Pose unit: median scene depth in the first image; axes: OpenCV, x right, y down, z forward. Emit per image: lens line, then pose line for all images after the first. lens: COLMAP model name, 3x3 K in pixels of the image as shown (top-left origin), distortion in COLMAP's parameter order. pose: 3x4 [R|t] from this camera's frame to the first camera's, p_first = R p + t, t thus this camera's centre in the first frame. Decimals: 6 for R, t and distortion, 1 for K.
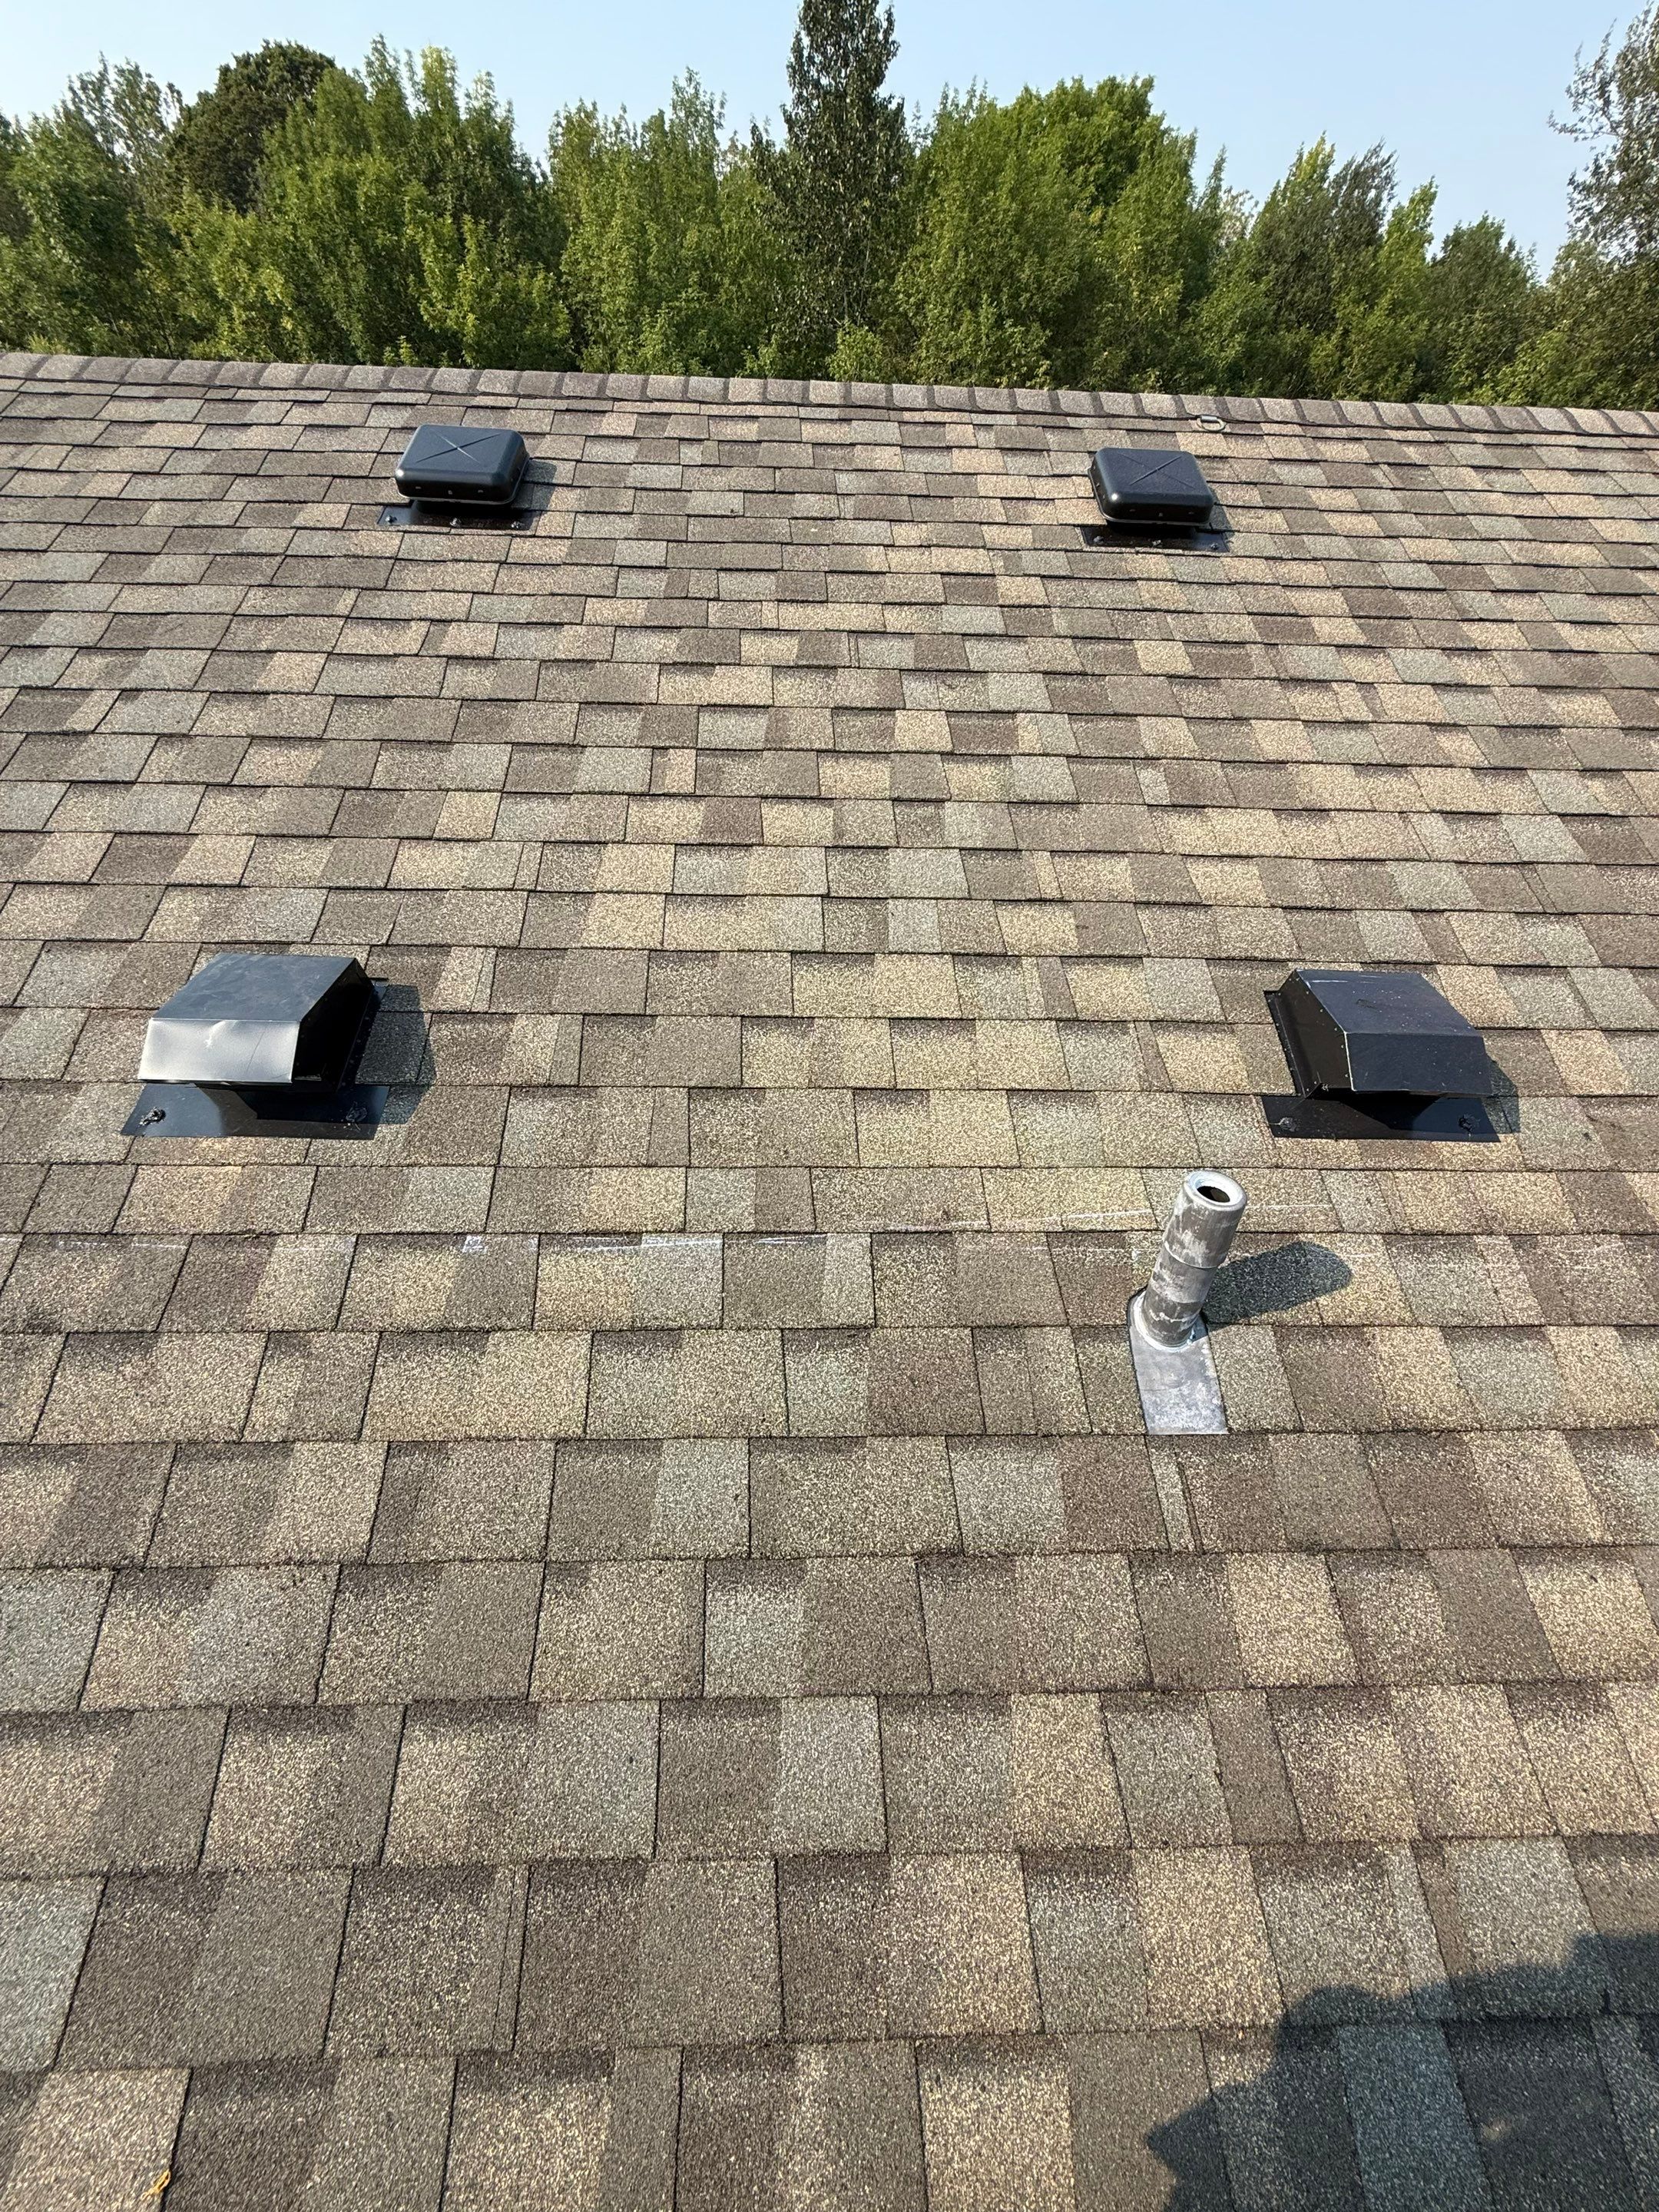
lens RADIAL K [[883.1, 0, 830.6], [0, 883.1, 1096.4], [0, 0, 1]] dist [0.002816, 0.000050]
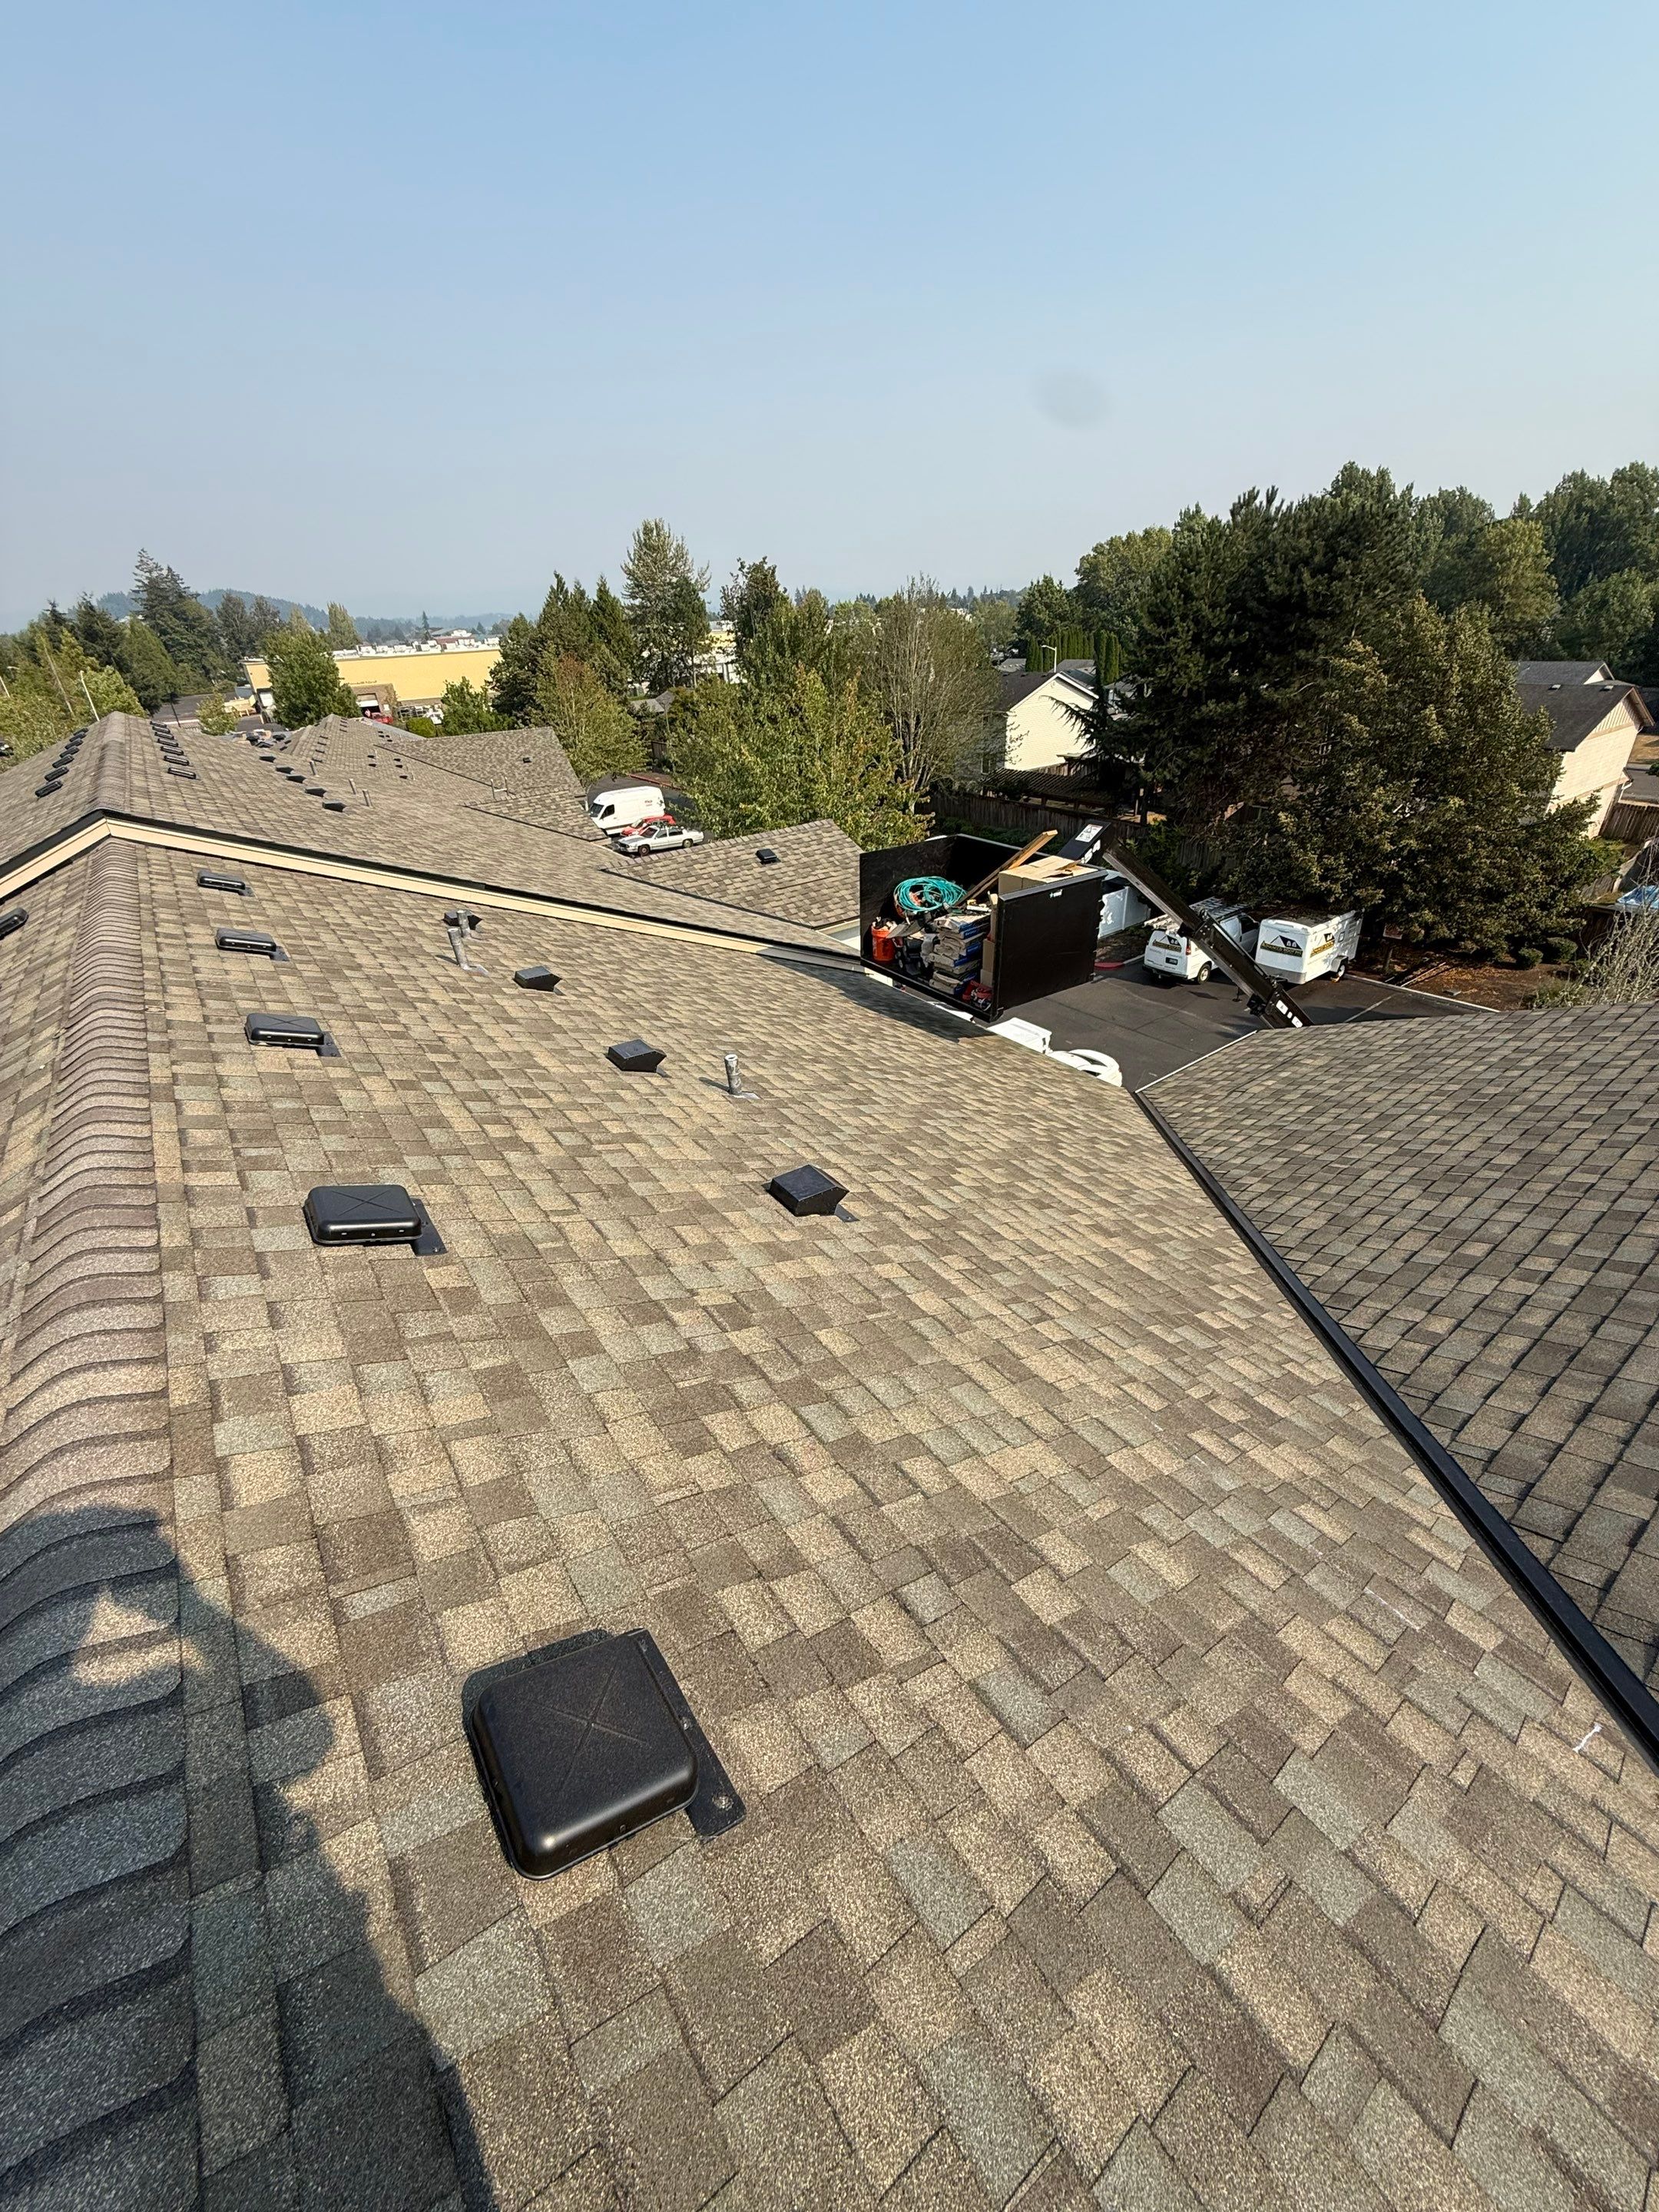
lens RADIAL K [[883.1, 0, 830.6], [0, 883.1, 1096.4], [0, 0, 1]] dist [0.002816, 0.000050]
pose [[-0.559581, -0.398703, 0.726571, -1.954630], [0.525813, 0.506852, 0.683097, -1.586325], [-0.640617, 0.764288, -0.073982, 0.703353]]
